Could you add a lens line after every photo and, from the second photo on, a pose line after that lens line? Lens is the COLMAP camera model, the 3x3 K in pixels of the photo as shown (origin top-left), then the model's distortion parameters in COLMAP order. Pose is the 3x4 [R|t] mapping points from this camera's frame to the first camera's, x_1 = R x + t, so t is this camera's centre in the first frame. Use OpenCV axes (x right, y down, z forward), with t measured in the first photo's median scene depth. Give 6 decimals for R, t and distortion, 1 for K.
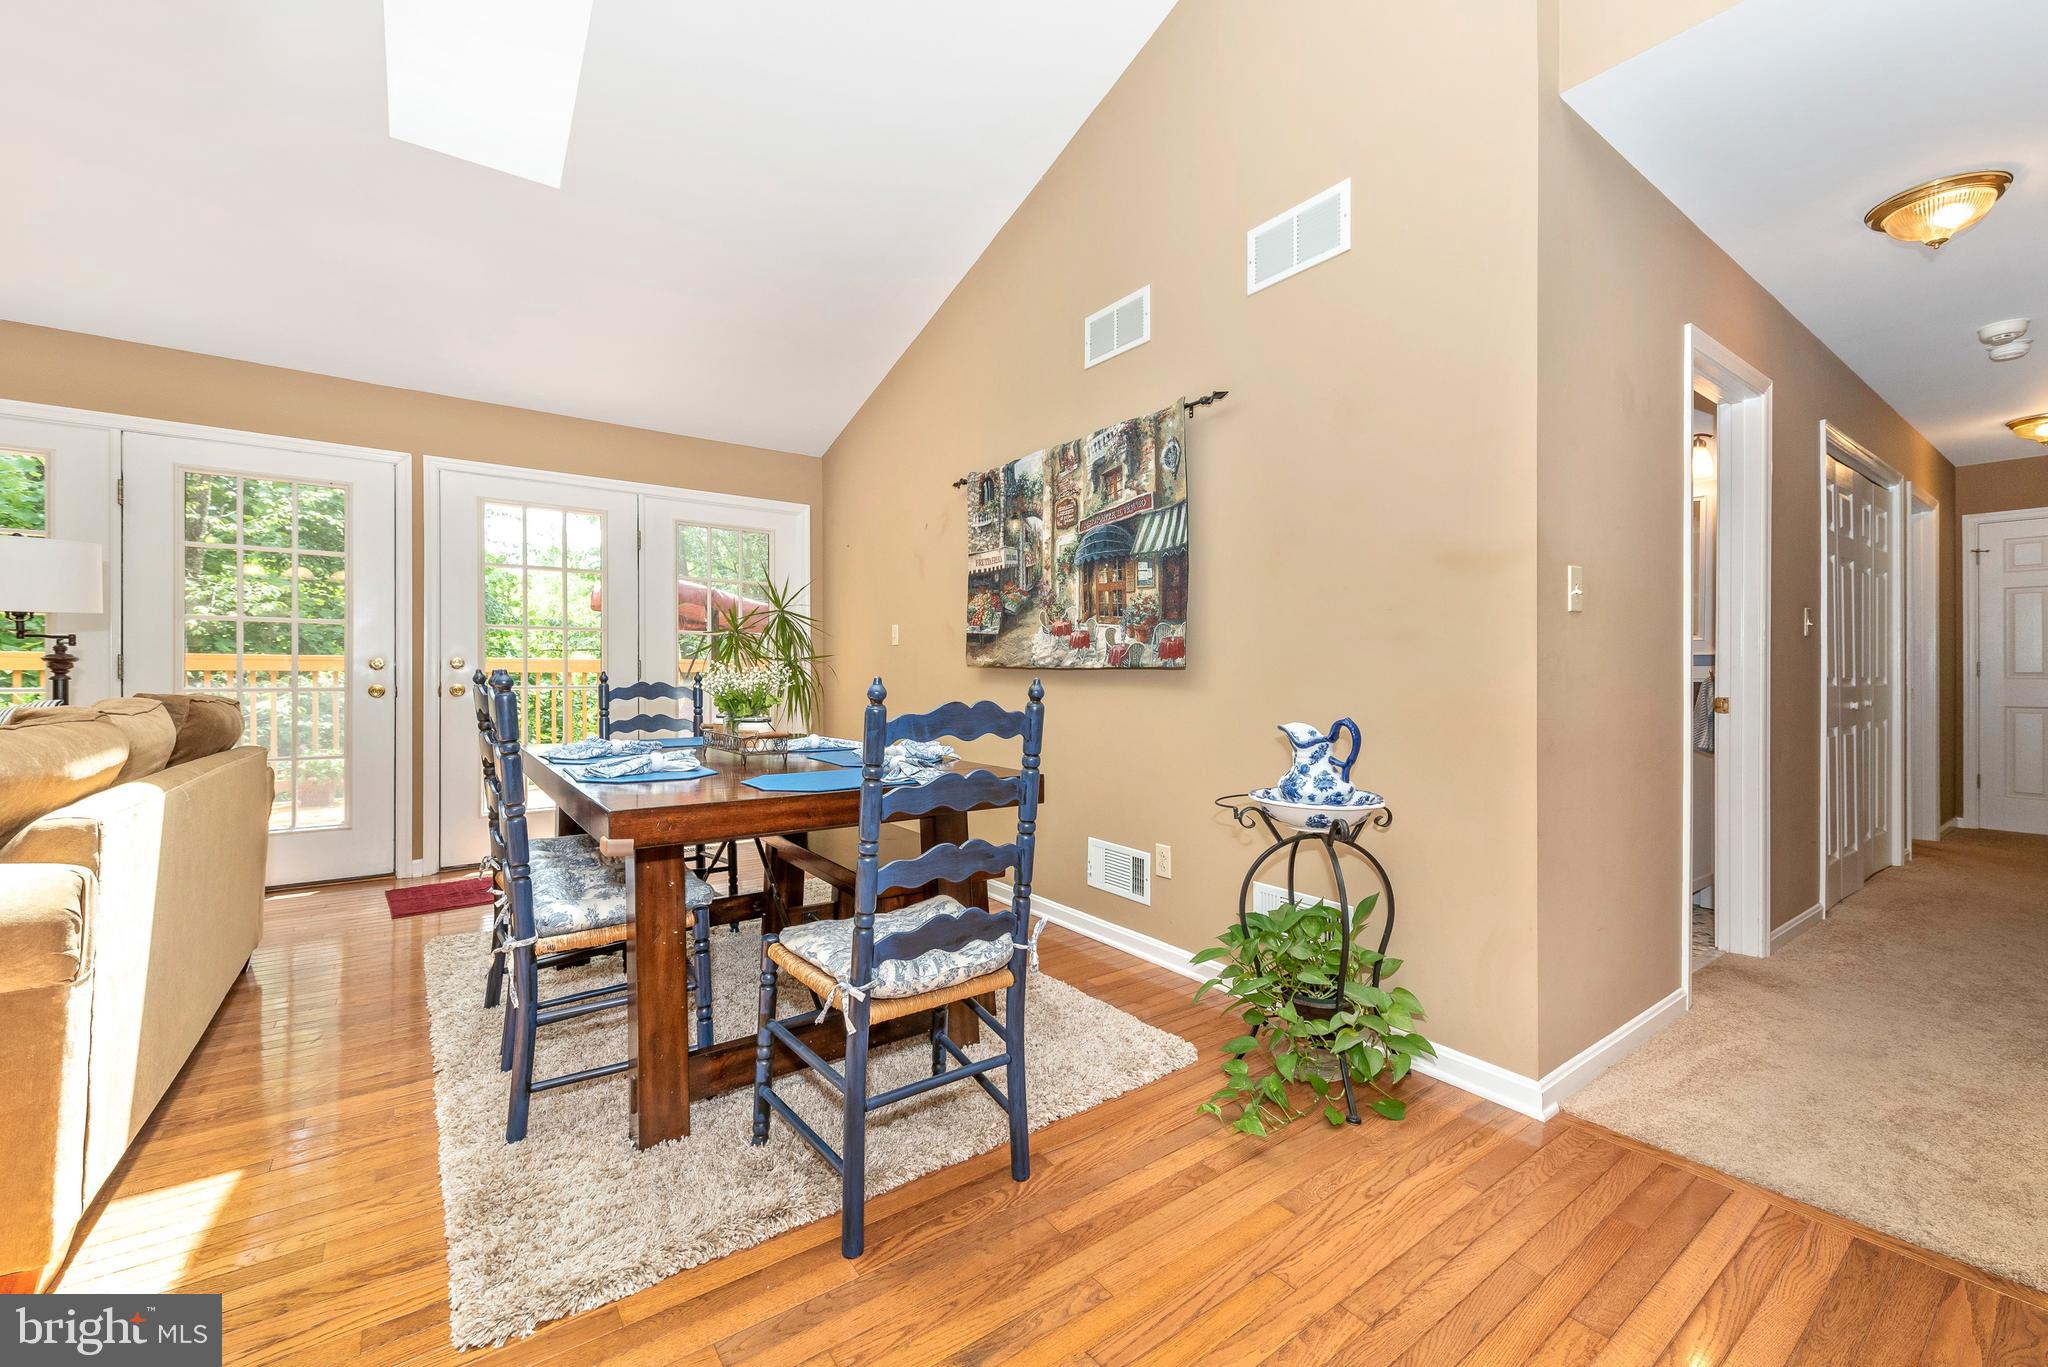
lens RADIAL K [[813.2, 0, 1030.2], [0, 813.2, 671.8], [0, 0, 1]] dist [0.002341, -0.000430]
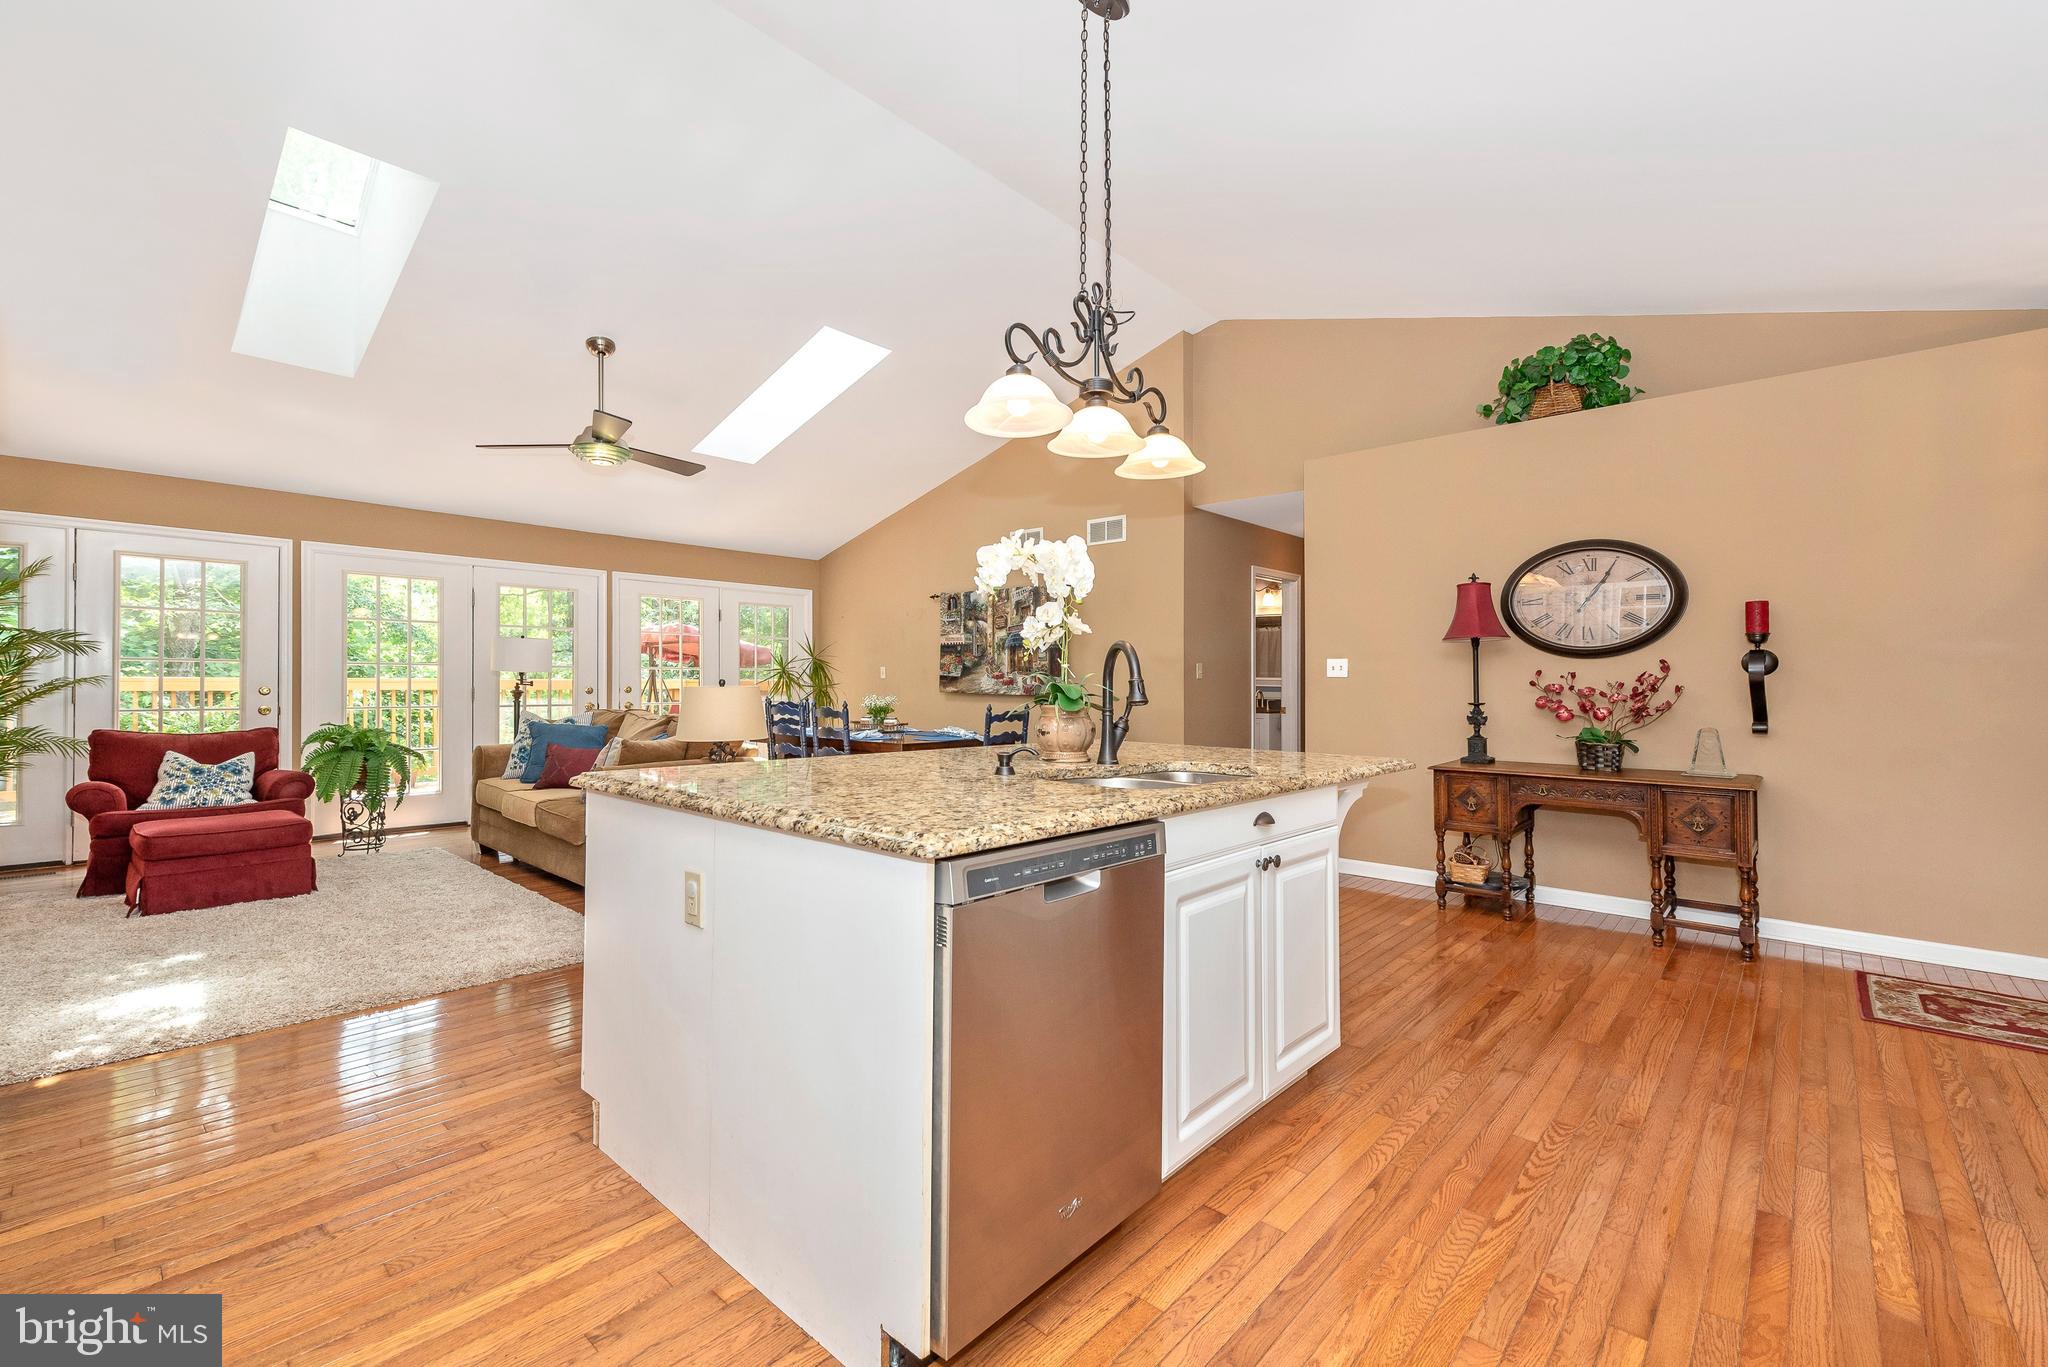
lens RADIAL K [[802.8, 0, 996.8], [0, 802.8, 664.2], [0, 0, 1]] dist [0.000601, -0.000005]
pose [[0.977324, 0.003494, 0.211719, -0.426744], [-0.000186, 0.999878, -0.015639, -0.053005], [-0.211748, 0.015245, 0.977205, -1.094449]]
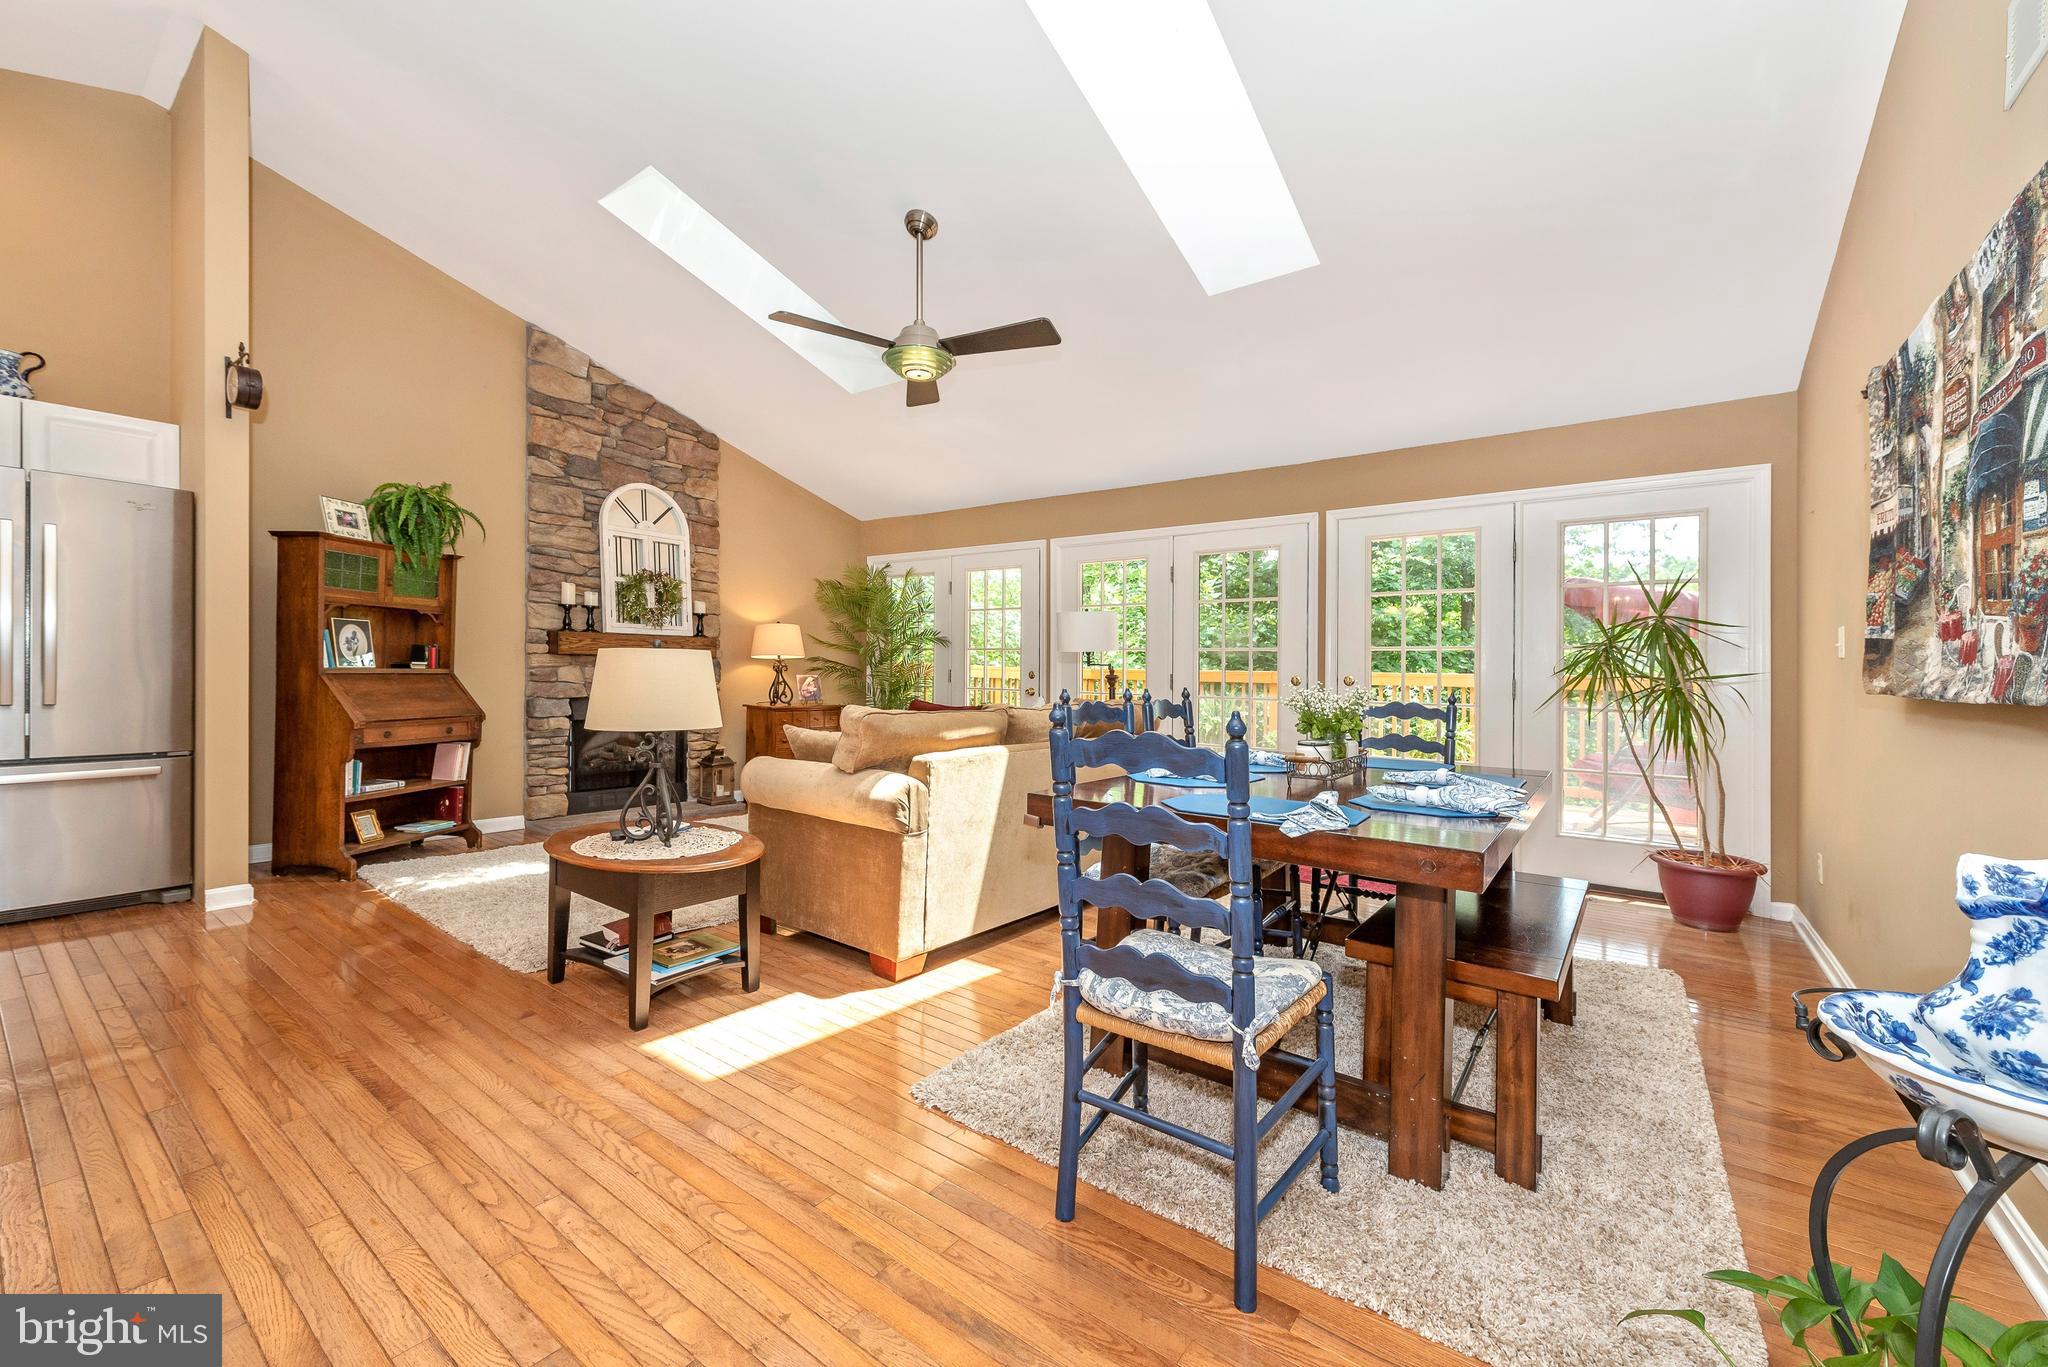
lens RADIAL K [[813.7, 0, 1030.8], [0, 813.7, 679.7], [0, 0, 1]] dist [0.006838, -0.000296]
pose [[0.289588, 0.002927, -0.957147, 0.392336], [-0.010925, 0.999940, -0.000248, -0.012752], [0.957089, 0.010528, 0.289602, 0.287596]]
